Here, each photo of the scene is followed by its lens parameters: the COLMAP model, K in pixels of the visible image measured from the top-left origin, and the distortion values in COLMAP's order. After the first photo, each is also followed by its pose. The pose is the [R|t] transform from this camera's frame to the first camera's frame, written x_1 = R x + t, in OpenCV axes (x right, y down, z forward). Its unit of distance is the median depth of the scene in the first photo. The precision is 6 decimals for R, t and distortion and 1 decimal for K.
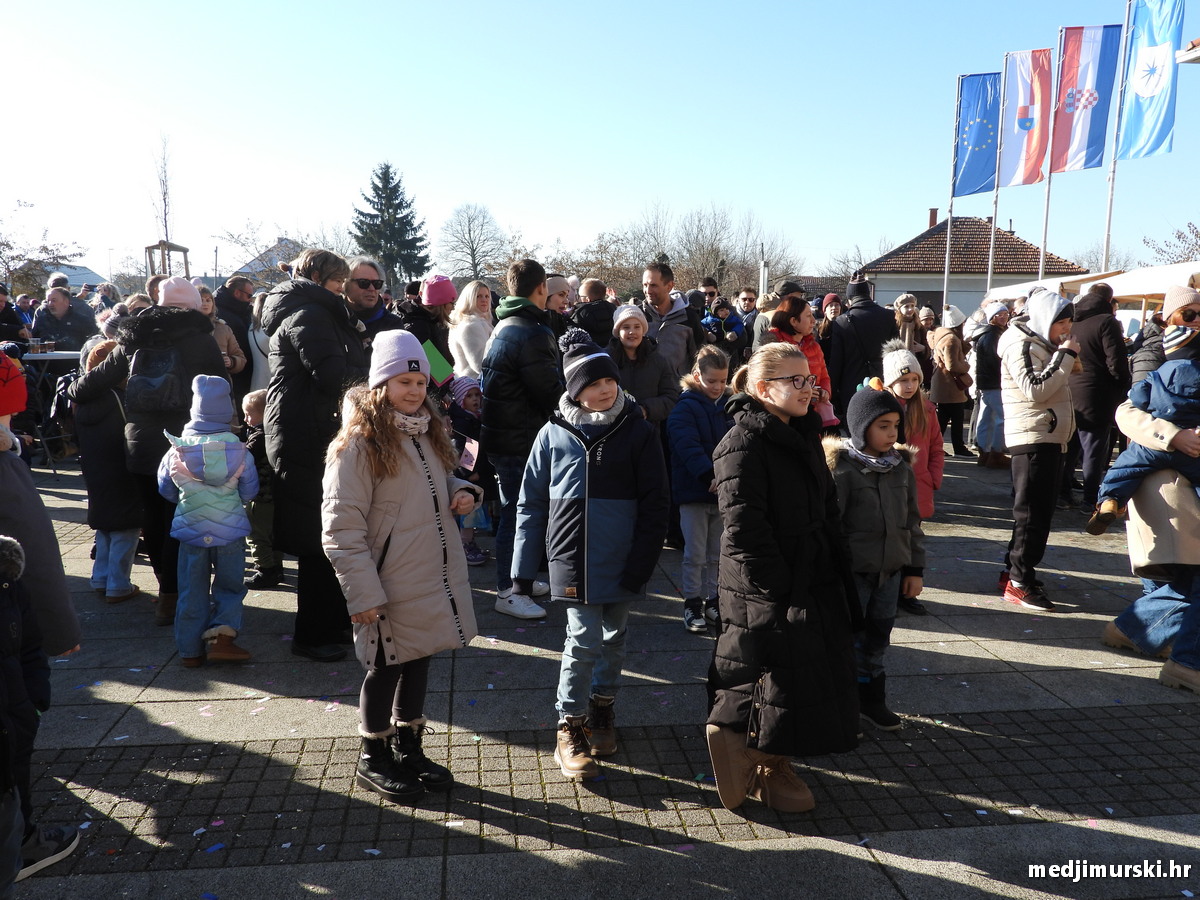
lens RADIAL K [[999.7, 0, 600.0], [0, 999.7, 450.0], [0, 0, 1]] dist [-0.005934, -0.000114]
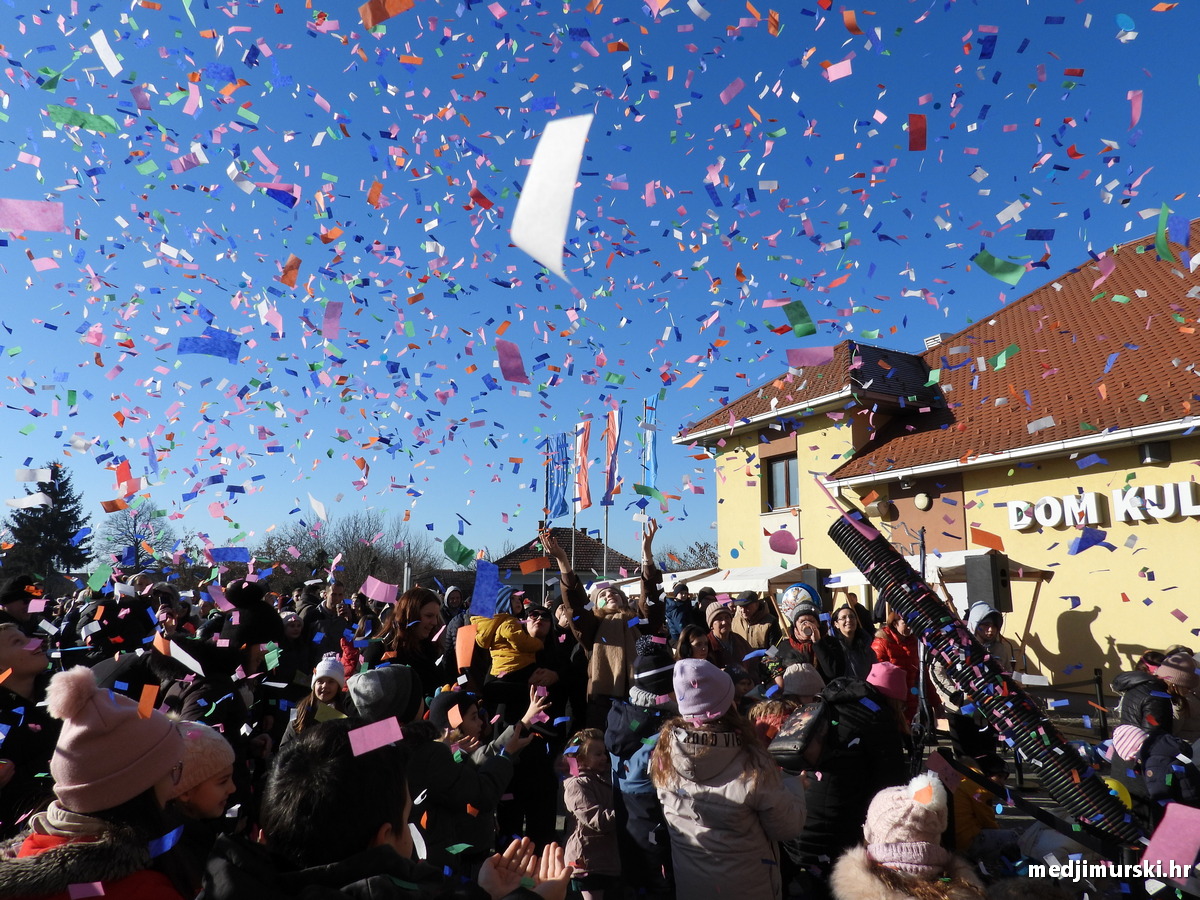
lens RADIAL K [[860.5, 0, 602.0], [0, 860.5, 448.9], [0, 0, 1]] dist [-0.020040, 0.010176]
pose [[0.930129, 0.058070, 0.362613, -0.003200], [0.055451, 0.953888, -0.294997, 0.002637], [-0.363023, 0.294492, 0.884019, -0.031097]]
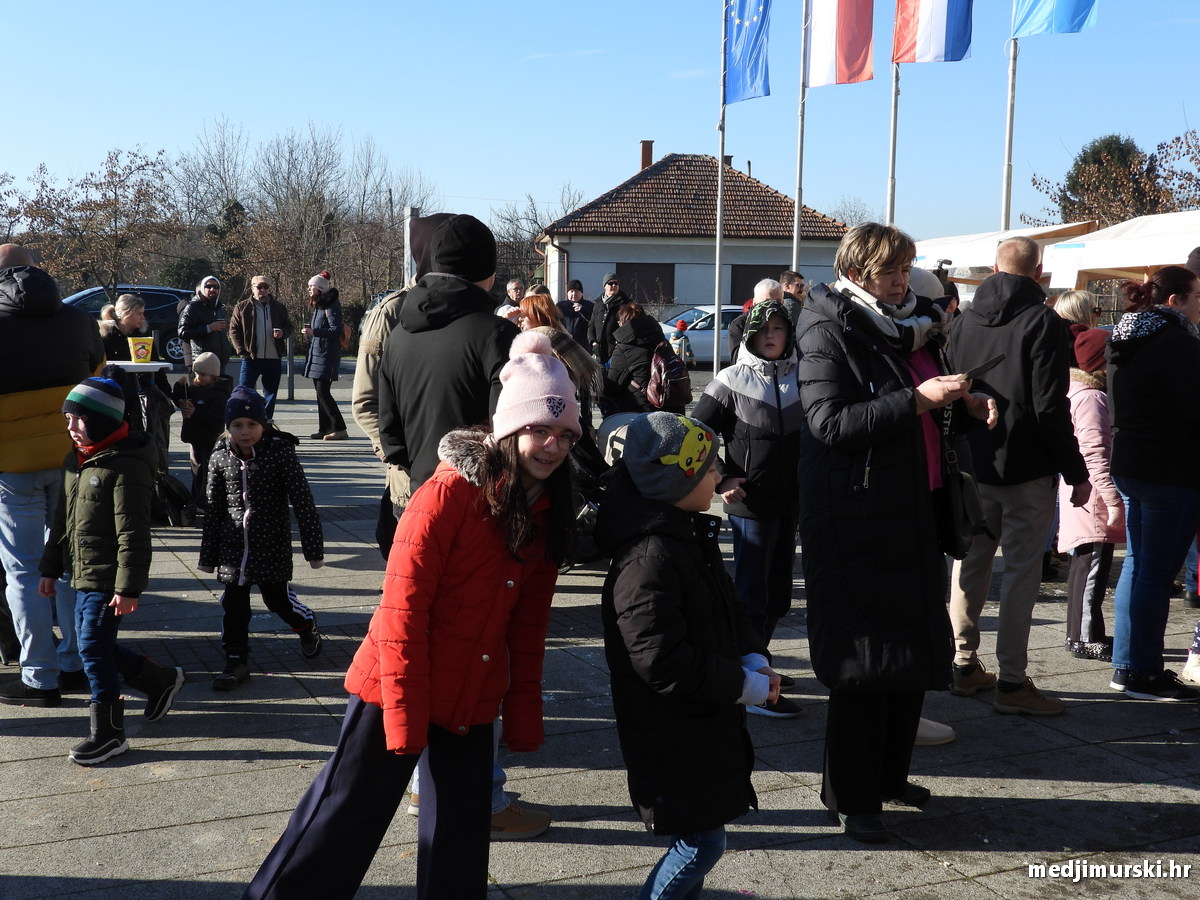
lens RADIAL K [[1440.5, 0, 600.0], [0, 1440.5, 450.0], [0, 0, 1]] dist [0.001207, -0.017791]
pose [[0.953424, -0.030604, 0.300075, 0.004775], [0.039191, 0.998975, -0.022637, -0.008721], [-0.299075, 0.033342, 0.953647, 0.060695]]
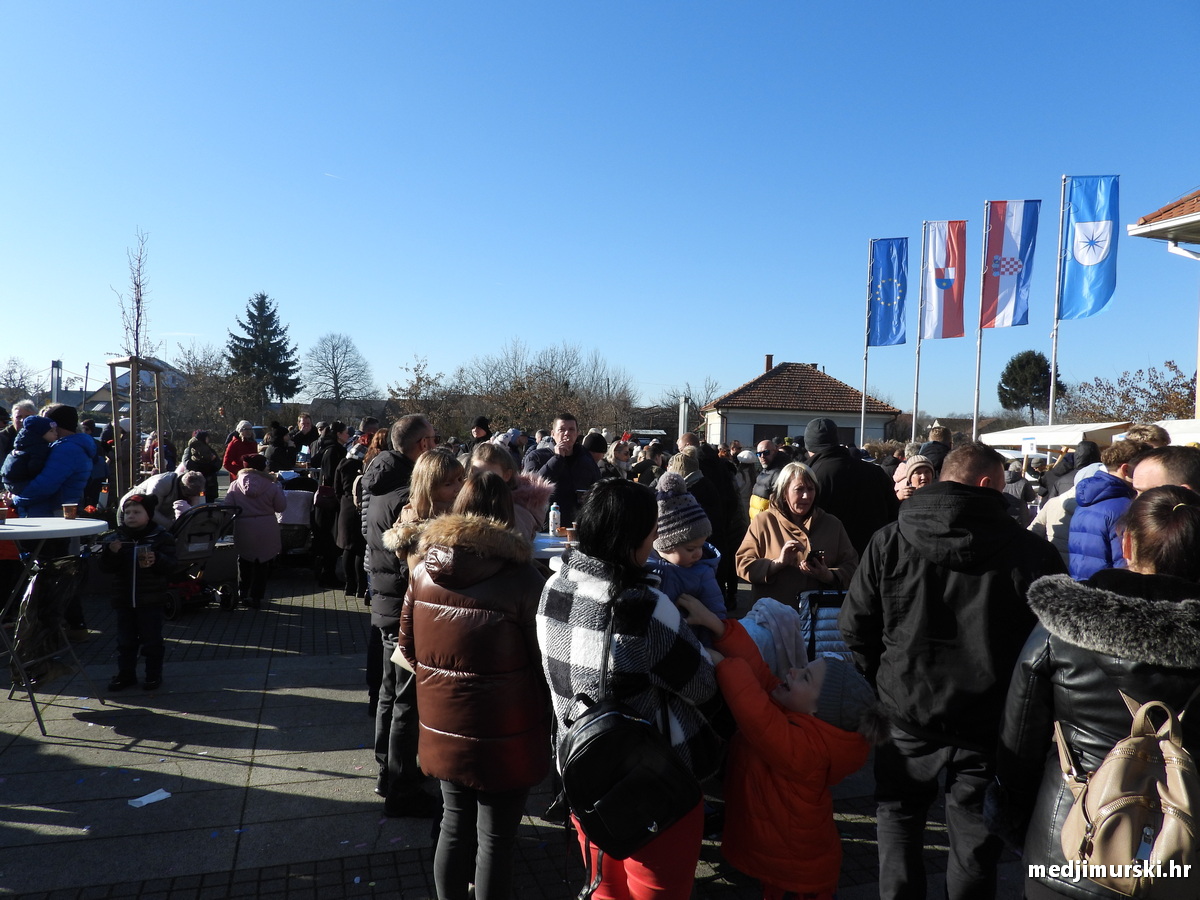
lens RADIAL K [[860.5, 0, 602.0], [0, 860.5, 448.9], [0, 0, 1]] dist [-0.020040, 0.010176]
pose [[0.980734, 0.019135, 0.194411, -0.034394], [0.004007, 0.993011, -0.117951, -0.008849], [-0.195309, 0.116457, 0.973803, 0.043945]]
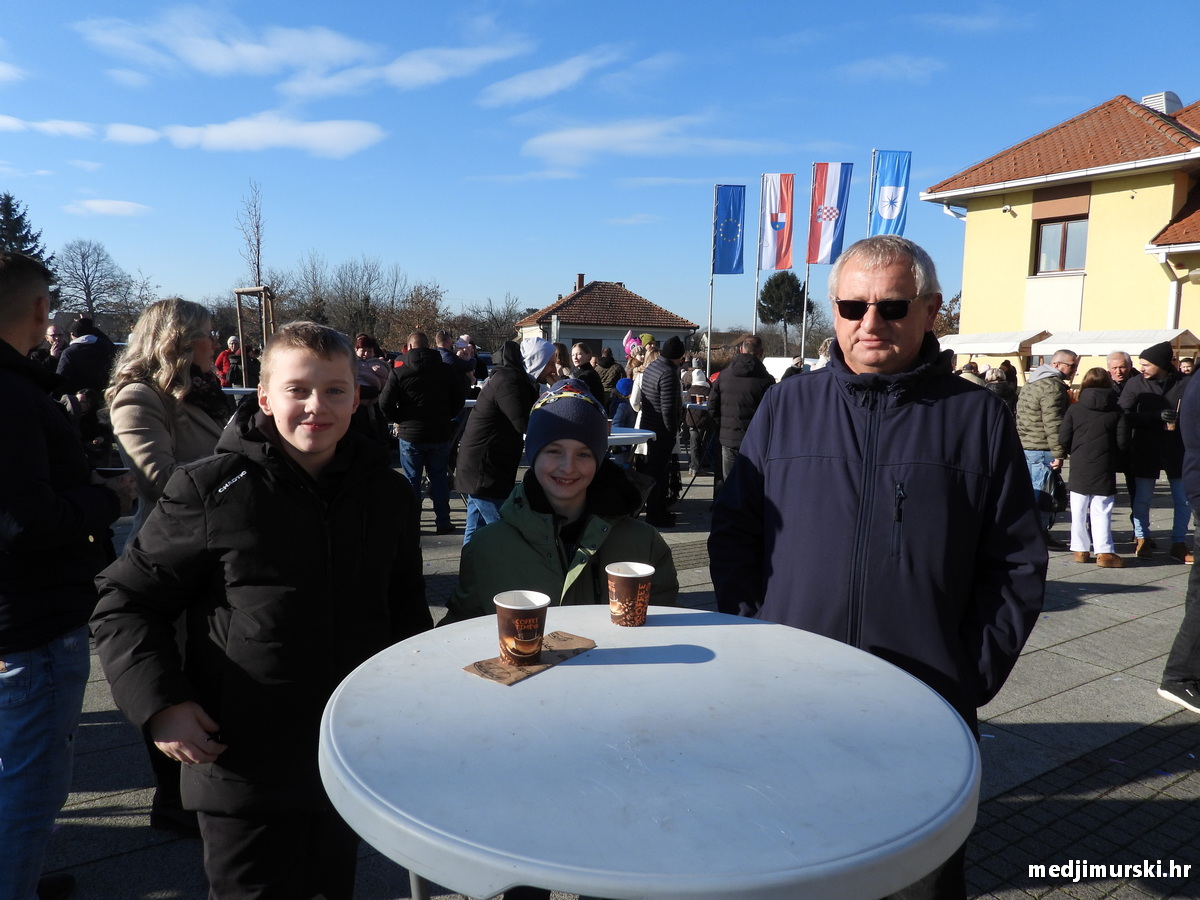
lens RADIAL K [[860.5, 0, 602.0], [0, 860.5, 448.9], [0, 0, 1]] dist [-0.020040, 0.010176]
pose [[0.892926, -0.037112, 0.448671, -0.091806], [0.047709, 0.998785, -0.012334, -0.002932], [-0.447669, 0.032419, 0.893612, 0.011363]]
